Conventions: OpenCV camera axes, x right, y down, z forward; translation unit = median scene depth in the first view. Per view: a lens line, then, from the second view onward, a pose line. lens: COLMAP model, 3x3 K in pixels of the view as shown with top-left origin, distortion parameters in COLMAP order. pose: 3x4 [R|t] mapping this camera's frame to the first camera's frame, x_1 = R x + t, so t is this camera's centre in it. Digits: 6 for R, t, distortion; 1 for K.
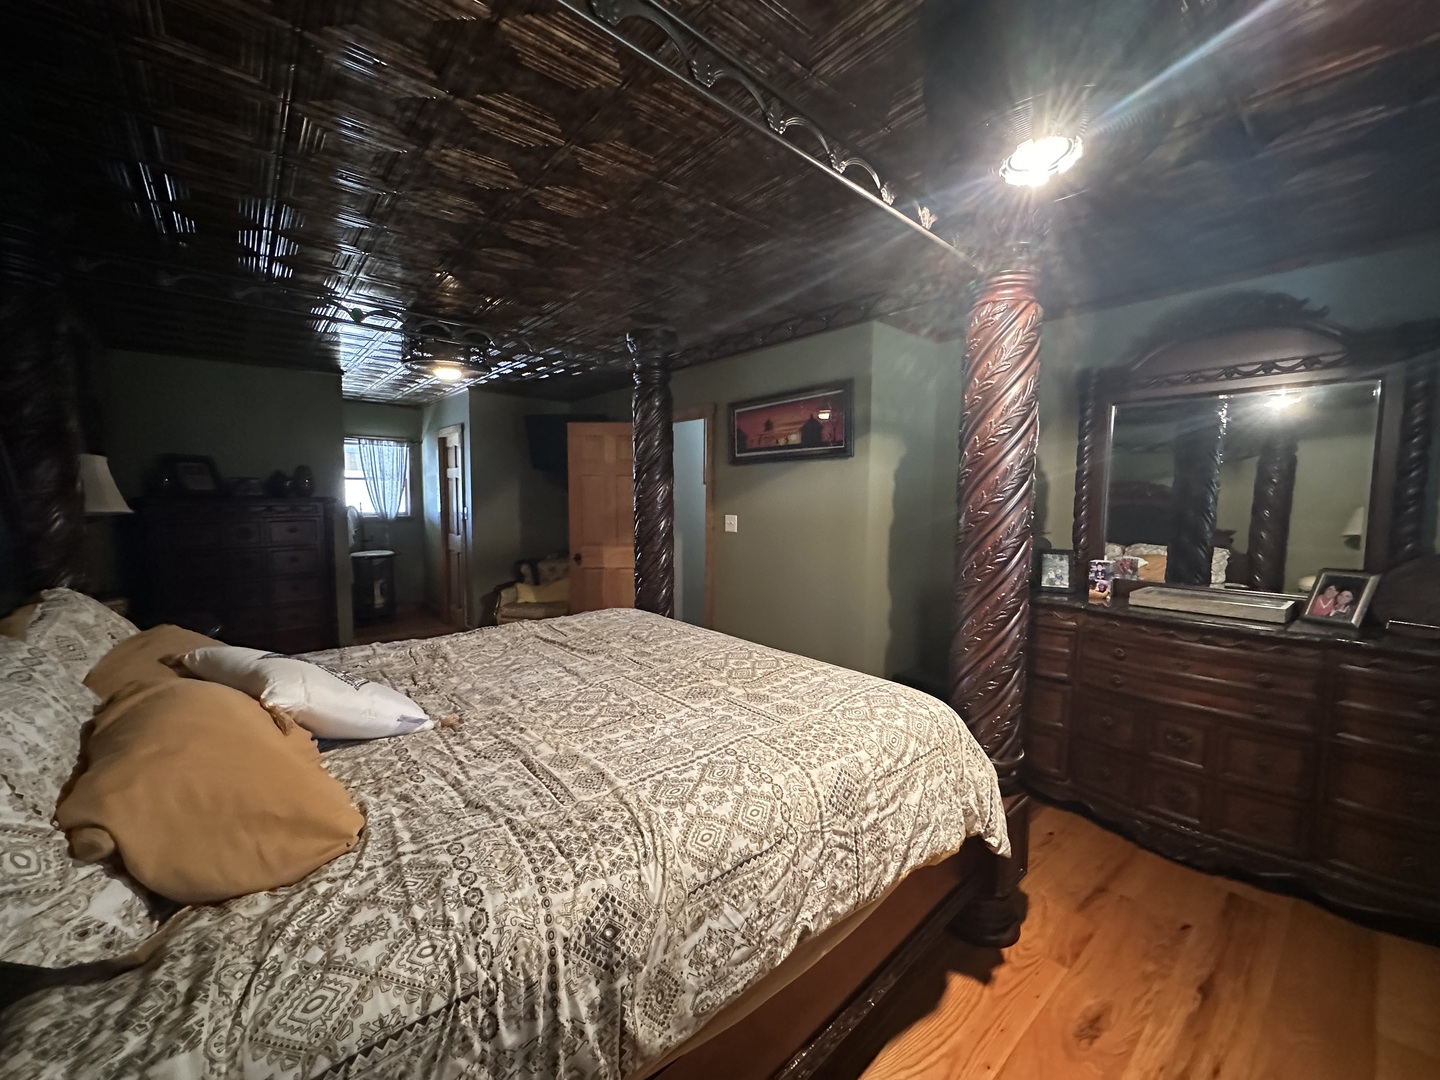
lens RADIAL K [[575.1, 0, 708.4], [0, 575.1, 538.4], [0, 0, 1]] dist [-0.001787, 0.000393]
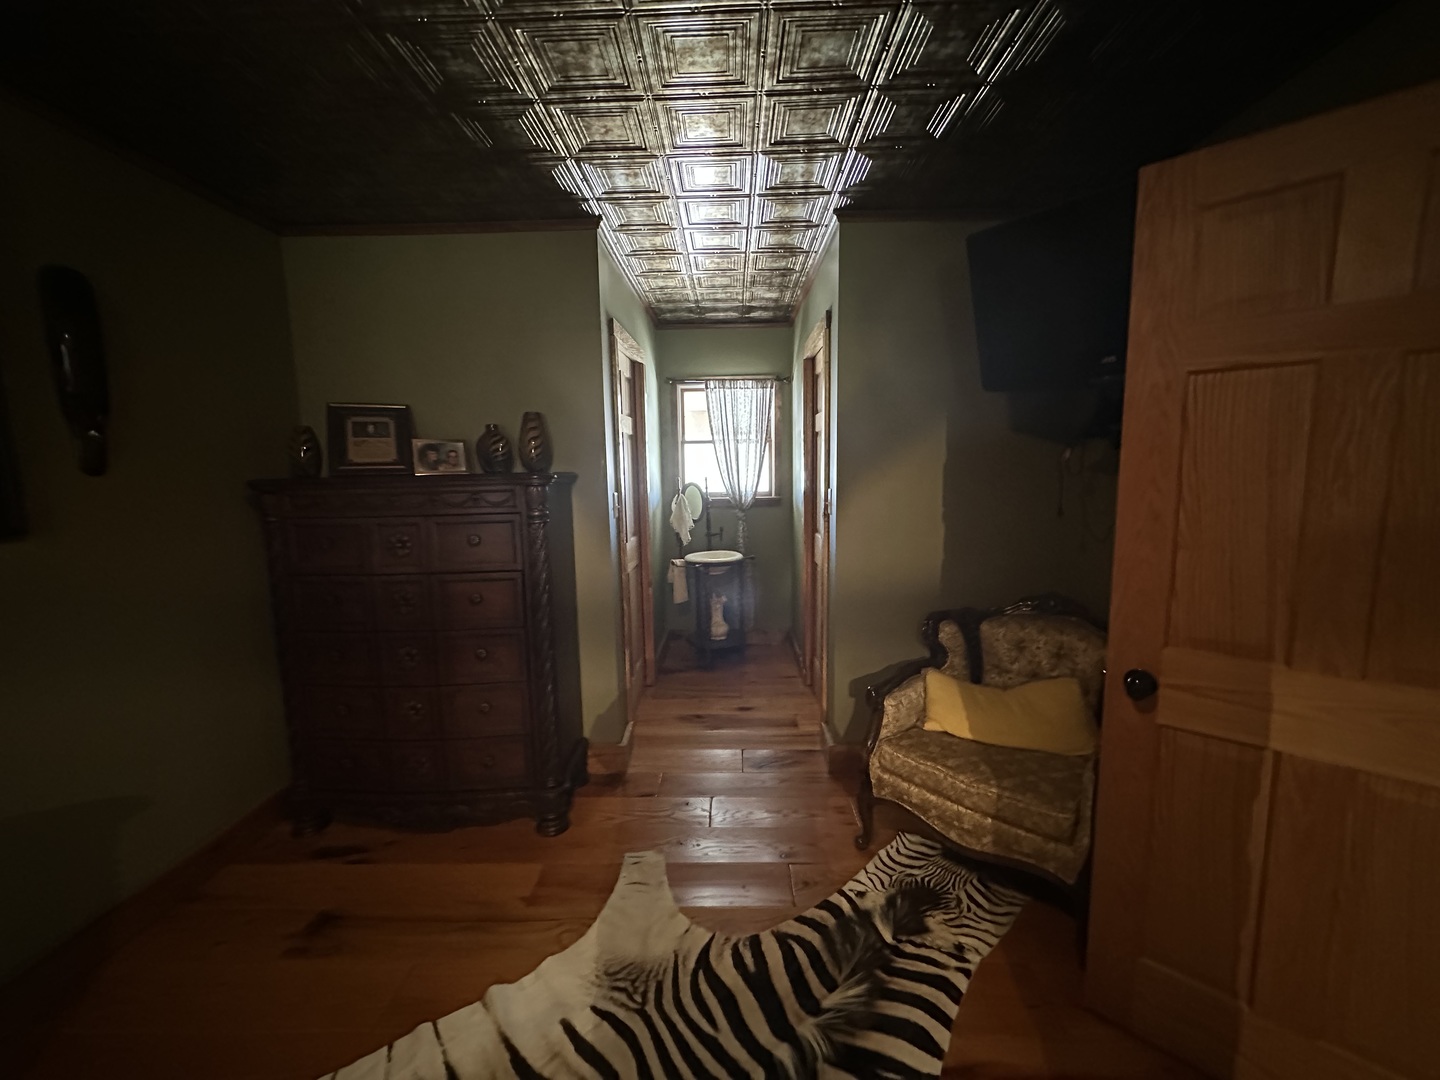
lens RADIAL K [[575.1, 0, 720.3], [0, 575.1, 537.4], [0, 0, 1]] dist [-0.001787, 0.000393]
pose [[0.760495, 0.063676, -0.646215, -0.162789], [-0.028429, 0.997491, 0.064833, -0.038557], [0.648722, -0.030934, 0.760397, 0.522421]]
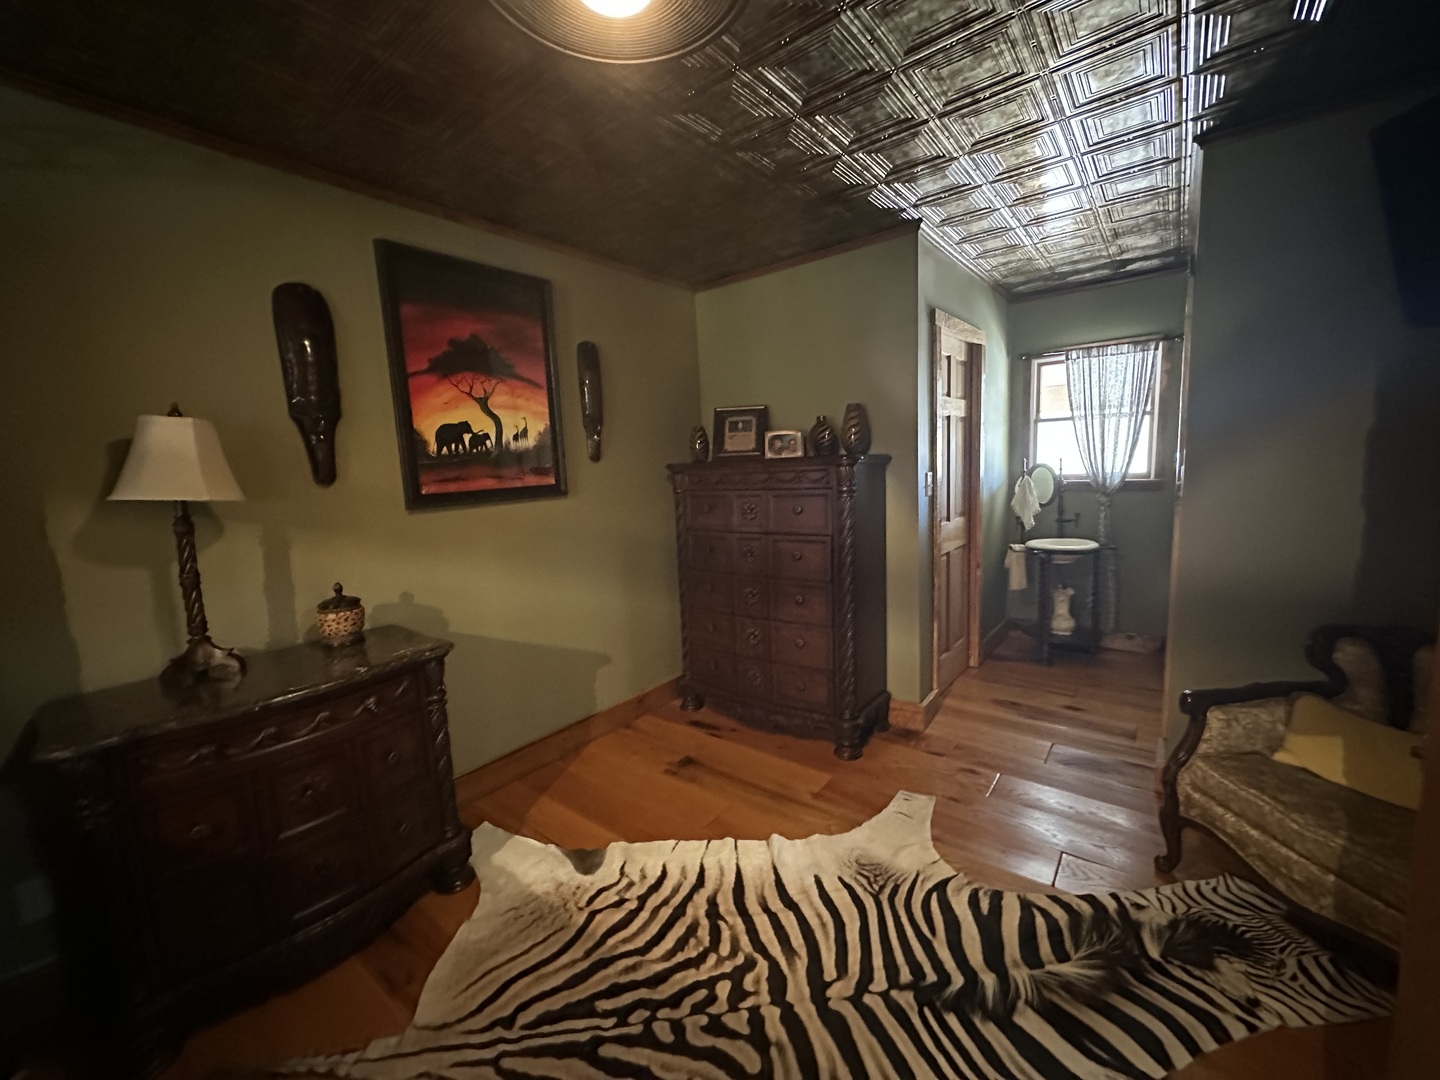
lens RADIAL K [[575.1, 0, 718.3], [0, 575.1, 536.3], [0, 0, 1]] dist [-0.001787, 0.000393]
pose [[0.211359, 0.108842, -0.971329, -0.081356], [-0.031248, 0.994025, 0.104585, -0.033553], [0.976909, 0.008247, 0.213497, 0.536471]]
